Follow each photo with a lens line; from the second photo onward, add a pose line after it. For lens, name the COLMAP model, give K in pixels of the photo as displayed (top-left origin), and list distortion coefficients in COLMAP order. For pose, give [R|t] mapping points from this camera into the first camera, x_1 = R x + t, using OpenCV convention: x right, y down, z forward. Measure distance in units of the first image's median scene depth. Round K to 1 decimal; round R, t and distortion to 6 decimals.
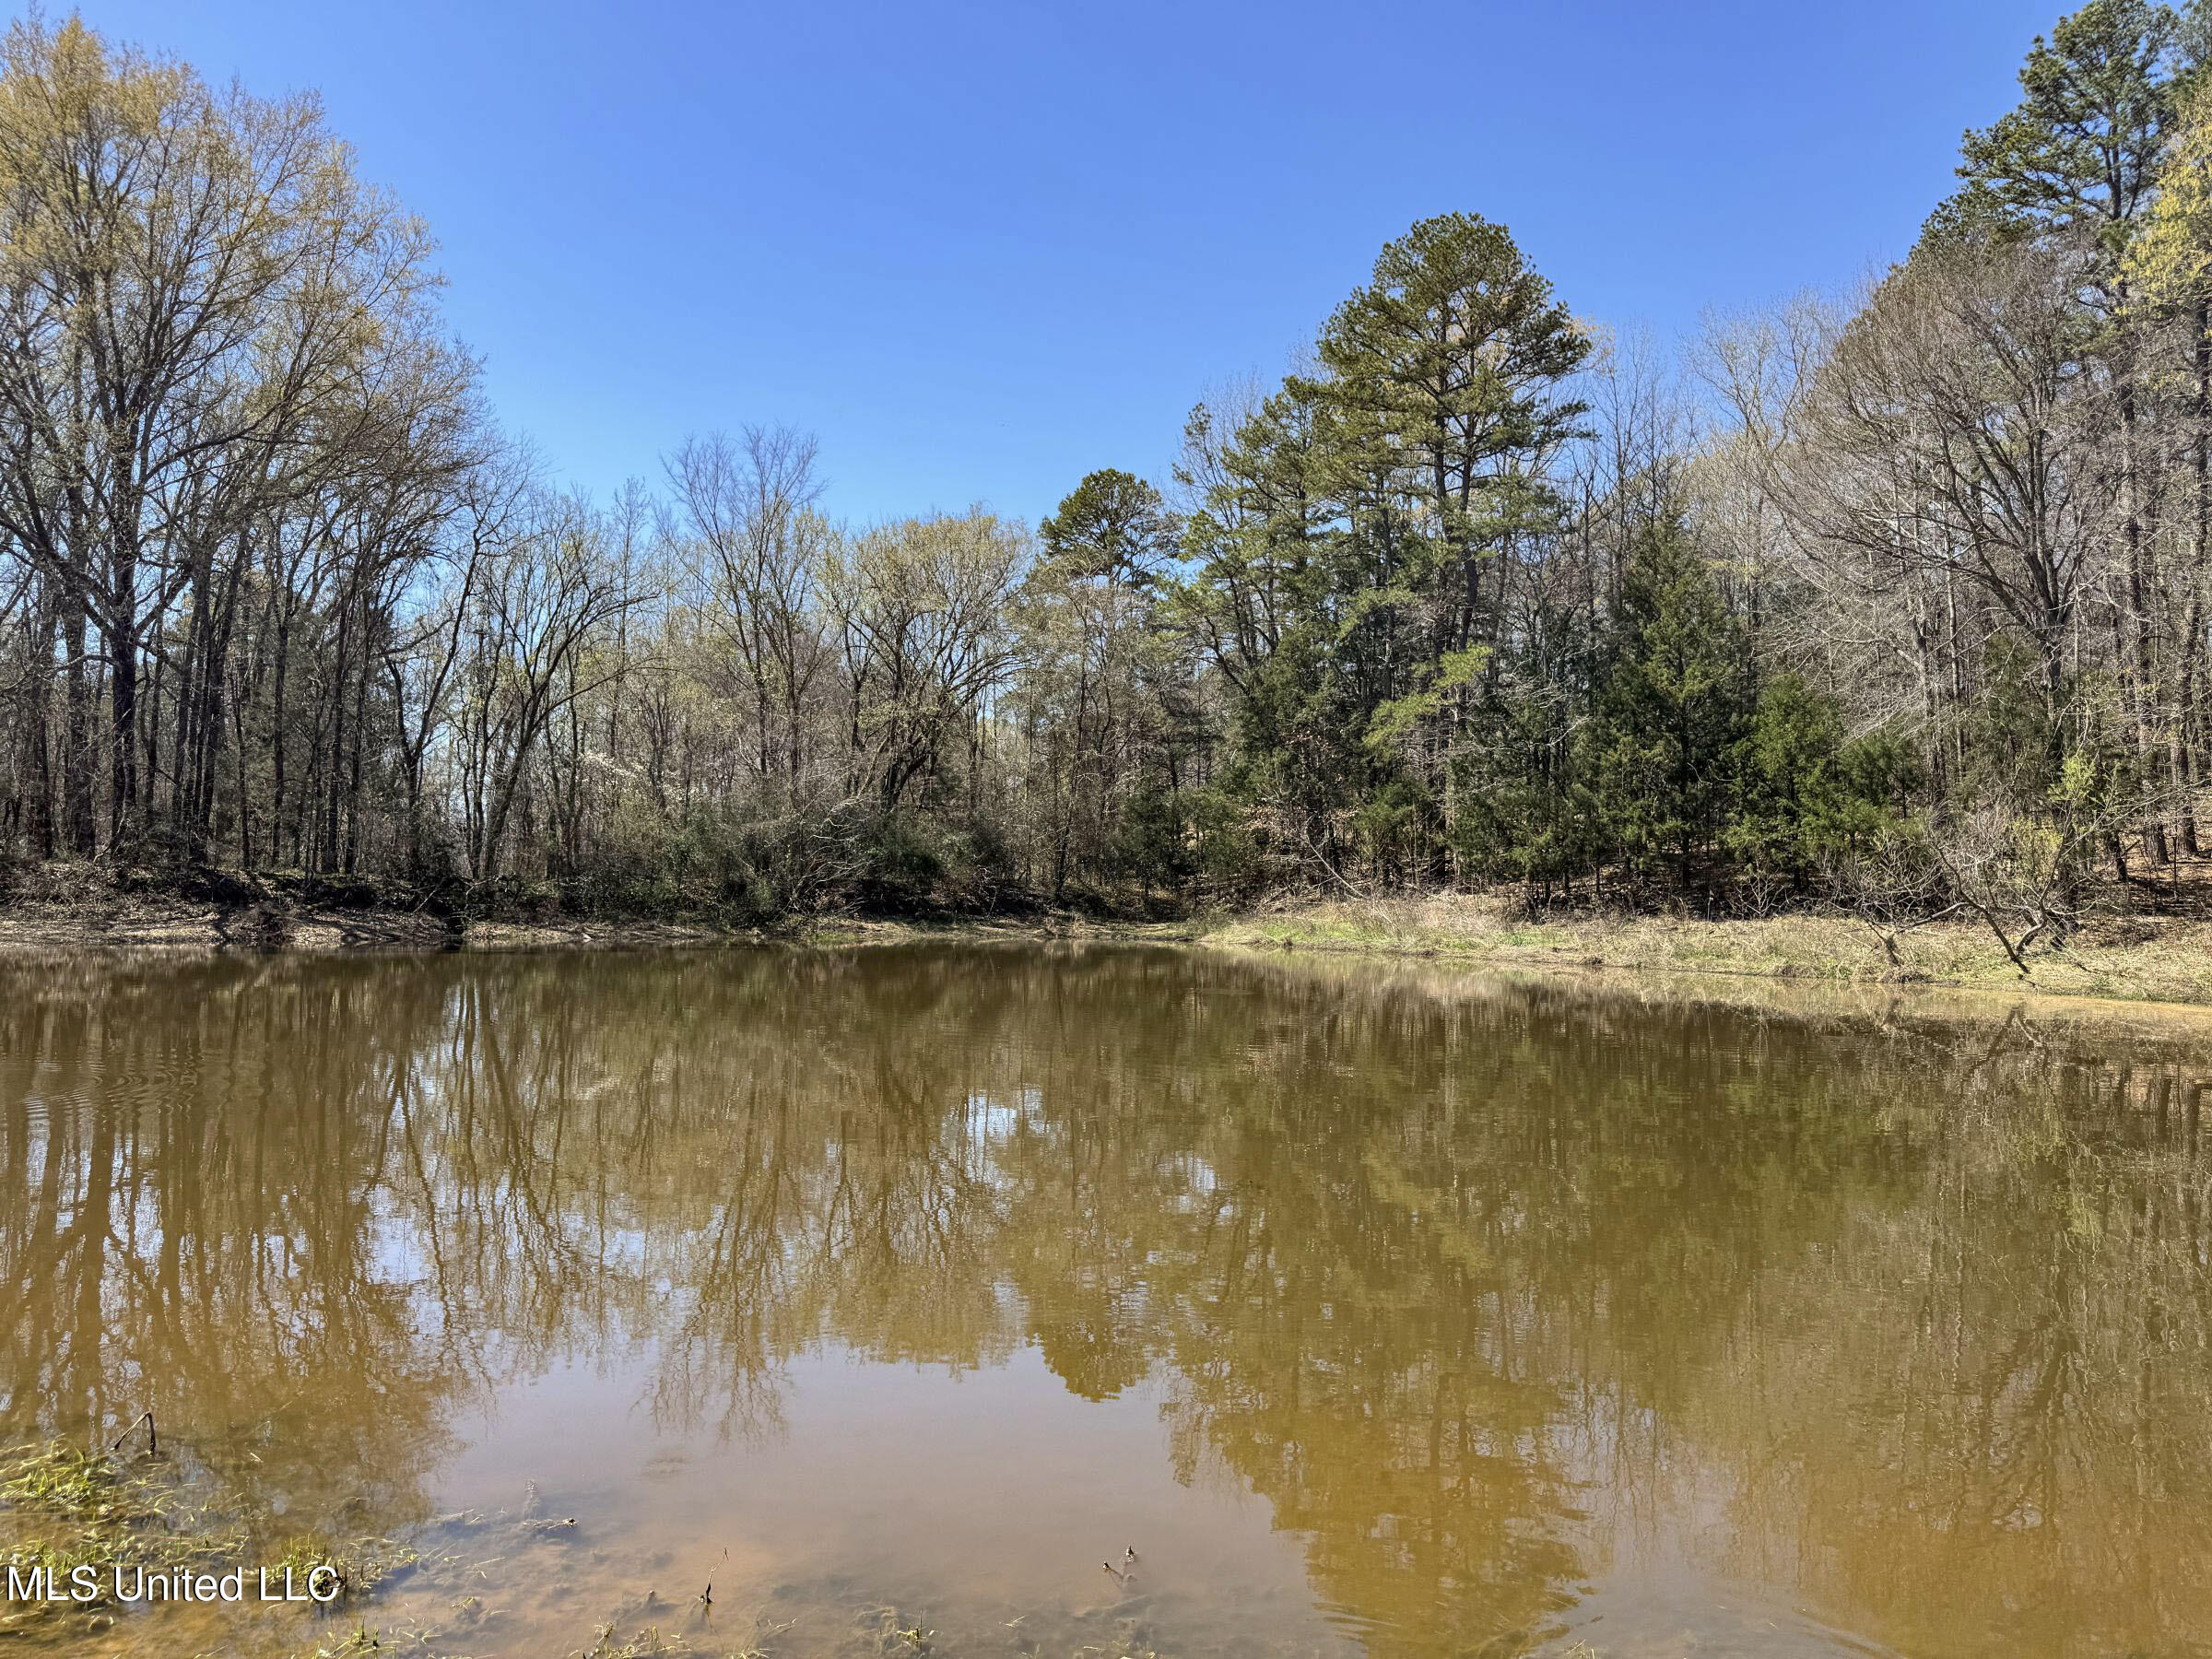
lens RADIAL K [[1513.4, 0, 1100.7], [0, 1513.4, 842.0], [0, 0, 1]] dist [0.000179, -0.000956]
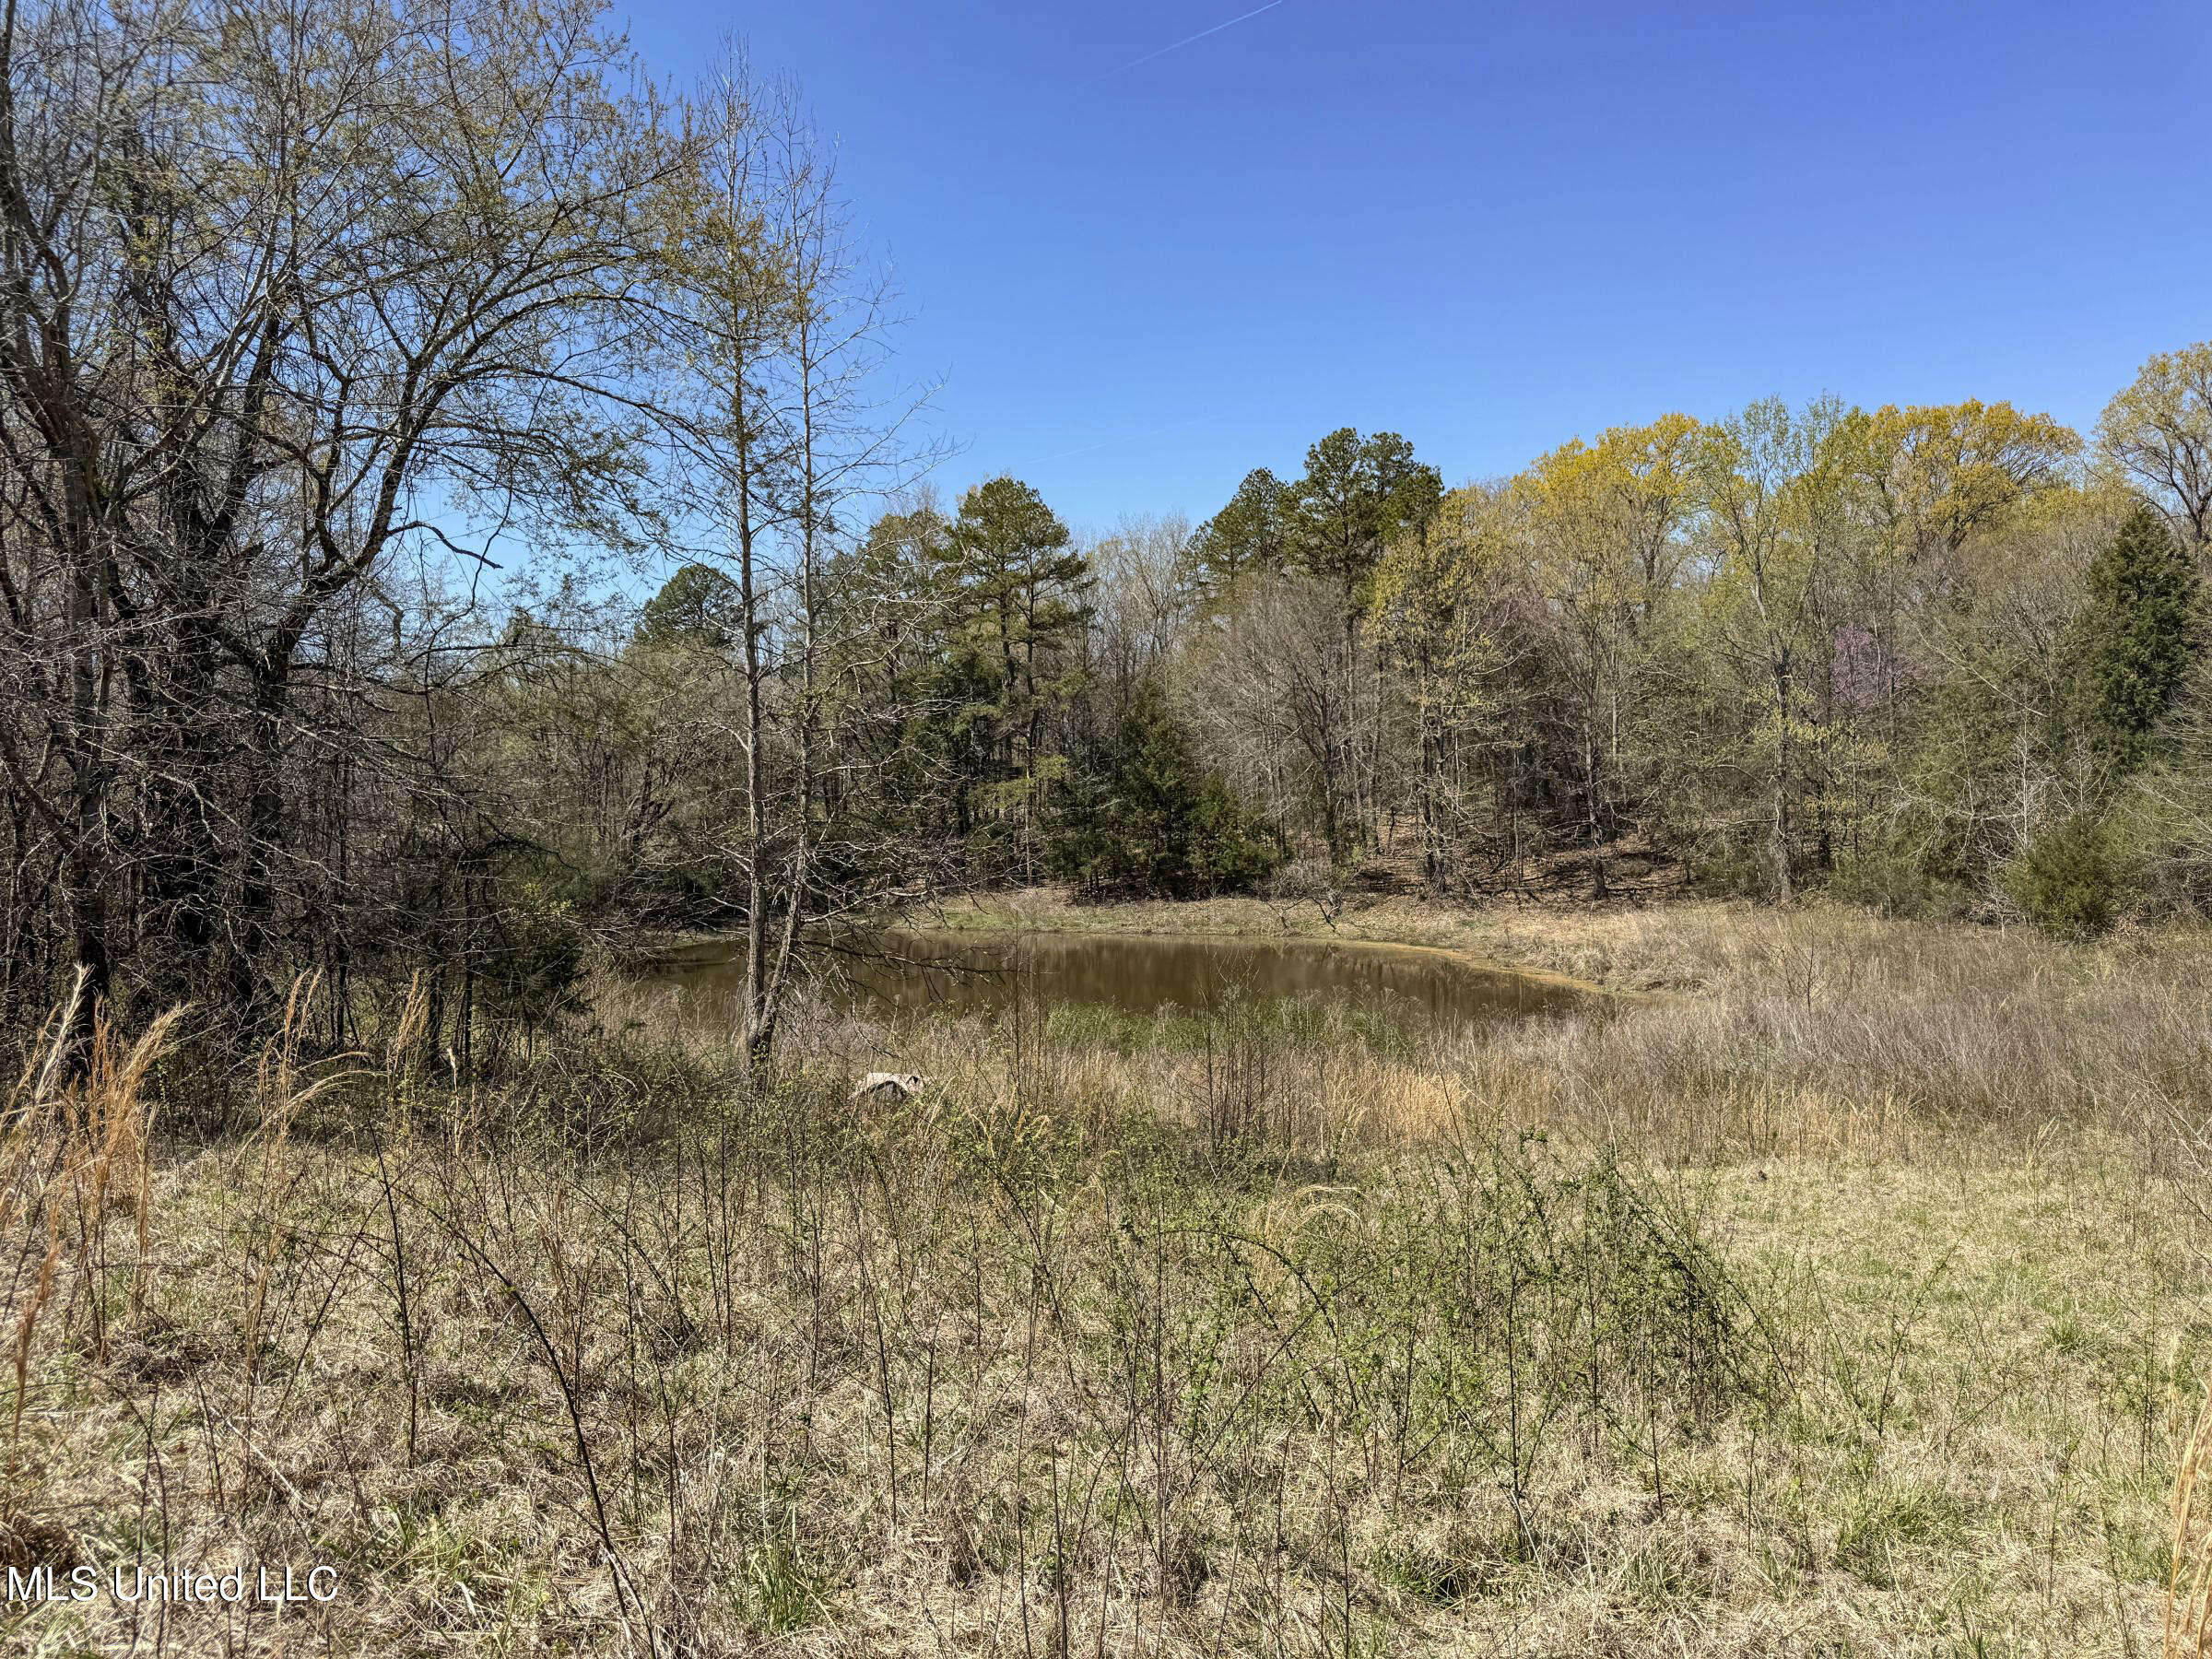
lens RADIAL K [[1513.4, 0, 1100.7], [0, 1513.4, 842.0], [0, 0, 1]] dist [0.000179, -0.000956]
pose [[0.895216, -0.032876, 0.444418, -0.479441], [0.019473, 0.999208, 0.034691, -0.083413], [-0.445207, -0.022402, 0.895148, -0.601835]]
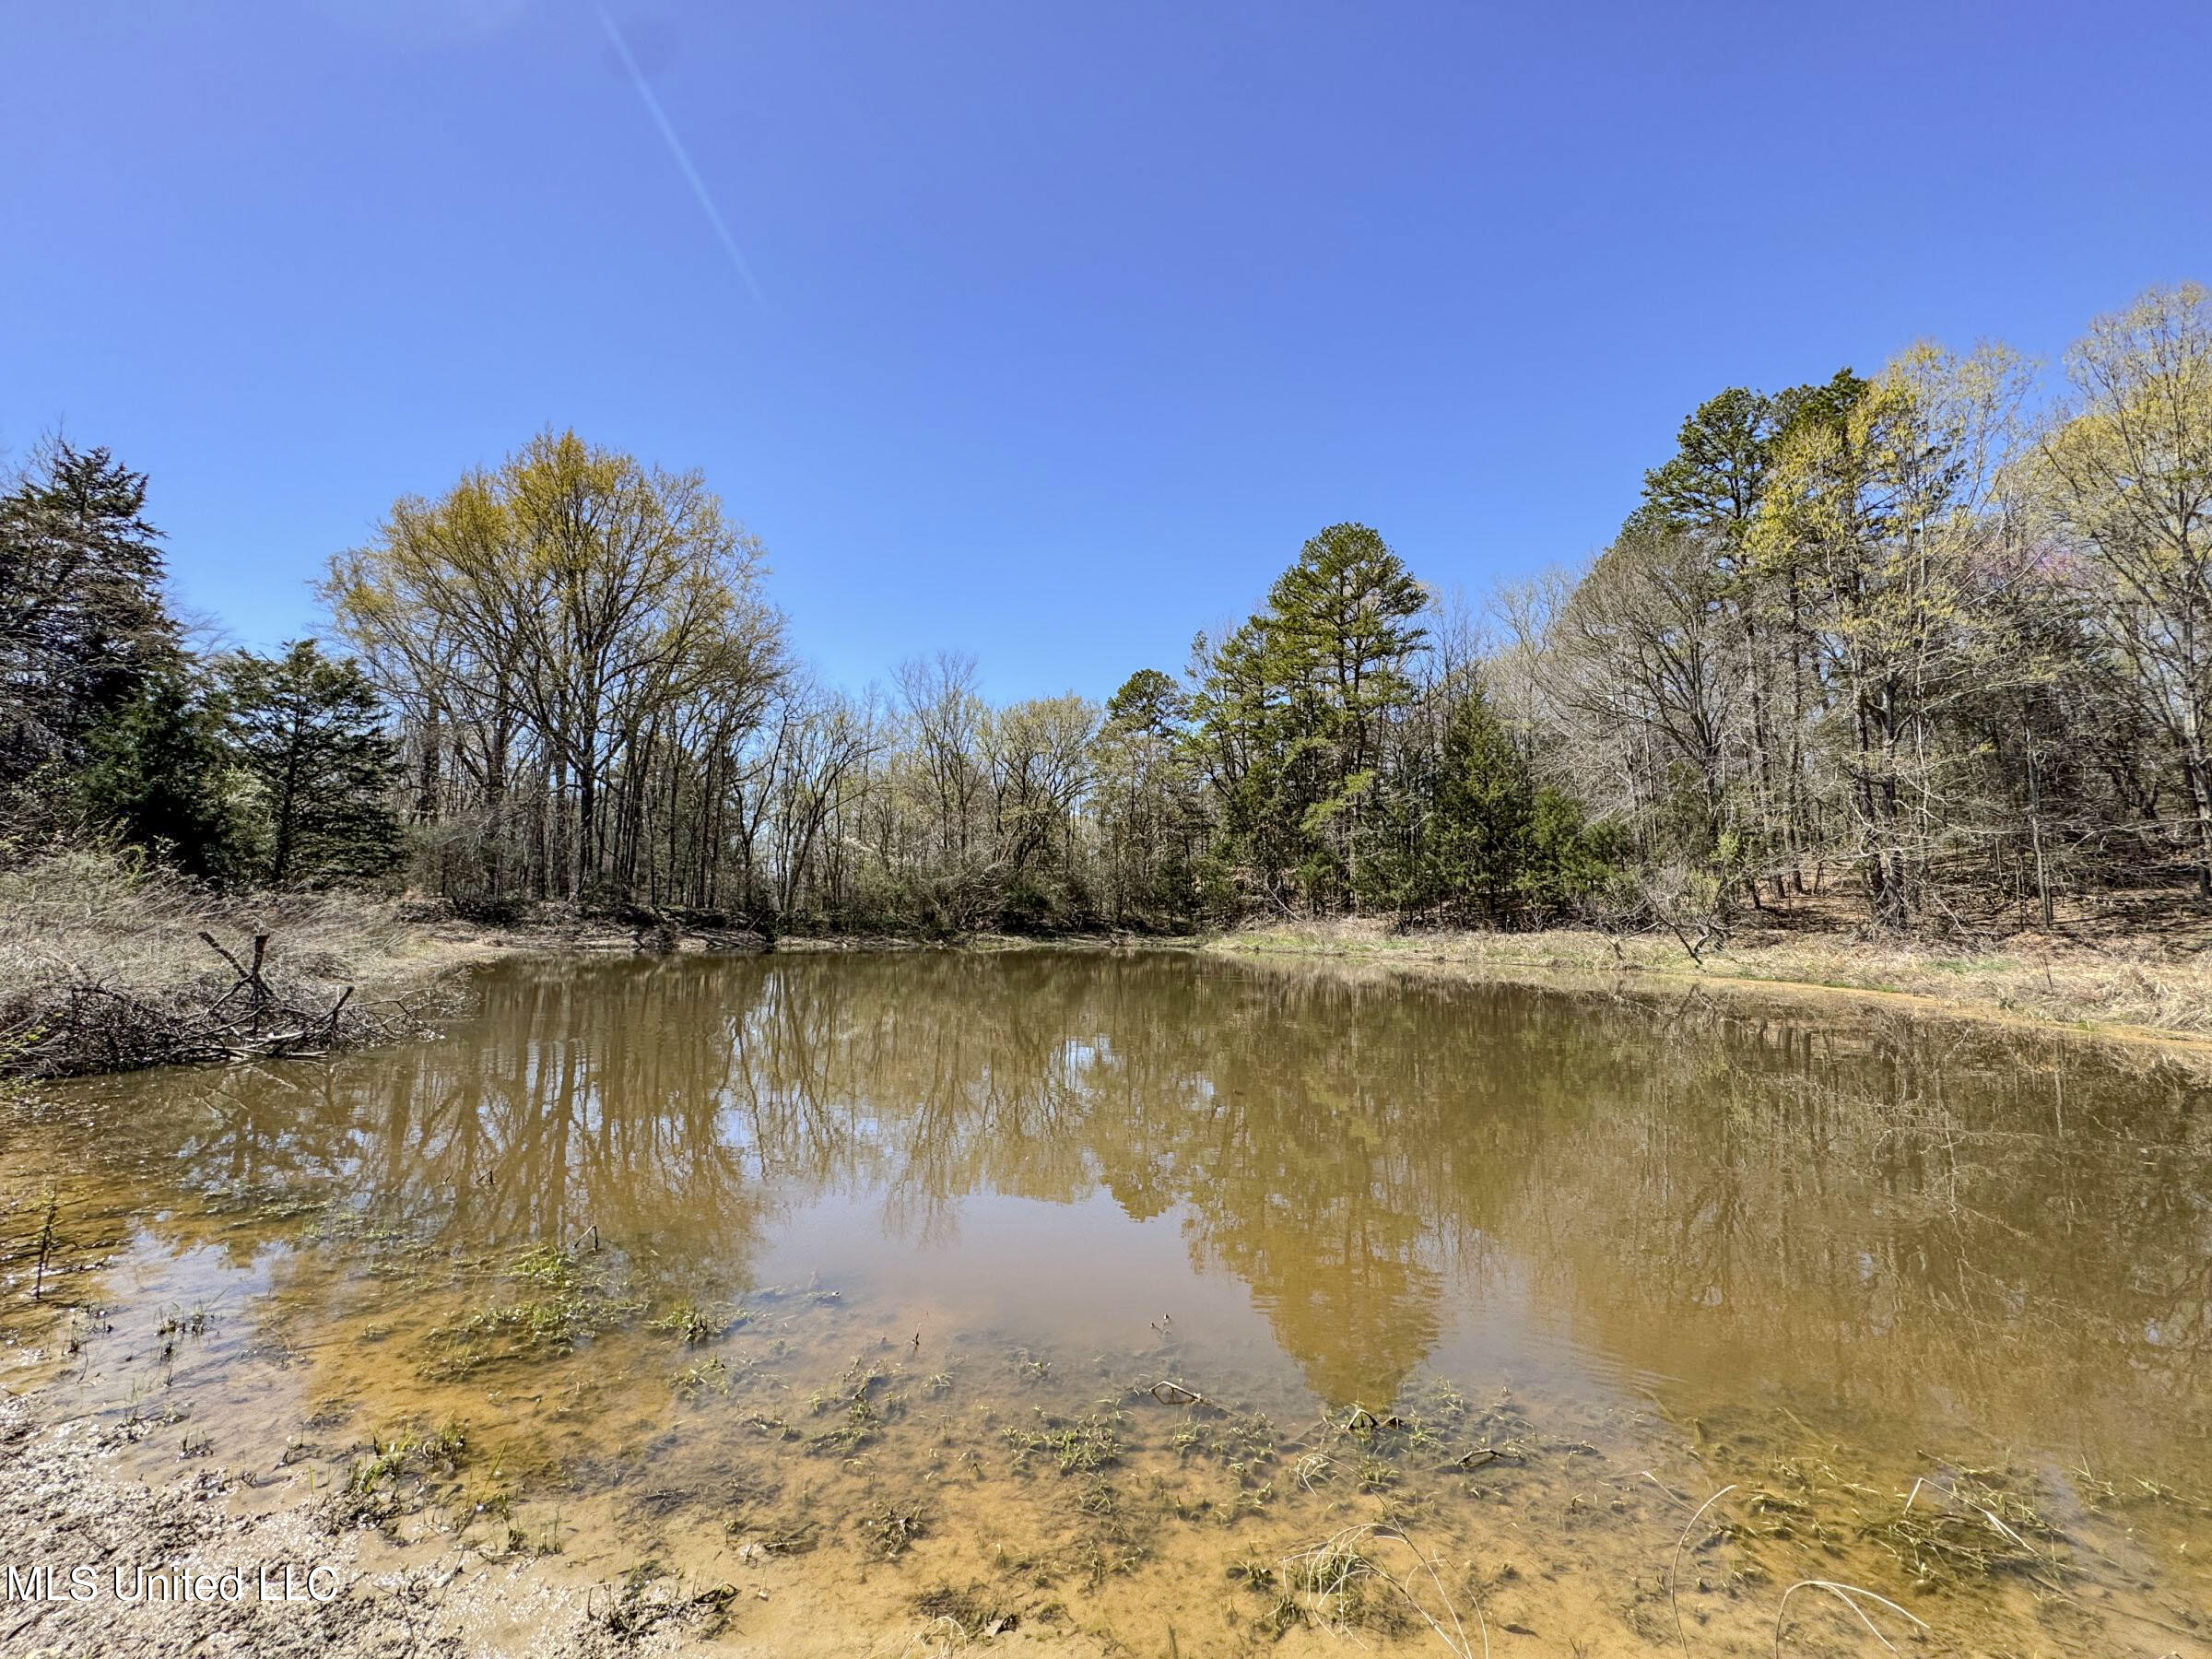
lens RADIAL K [[908.2, 0, 1106.0], [0, 908.2, 829.5], [0, 0, 1]] dist [0.000178, 0.000184]
pose [[0.999129, -0.006986, -0.041130, -0.000072], [0.004298, 0.997871, -0.065082, 0.000521], [0.041497, 0.064849, 0.997032, -0.023829]]
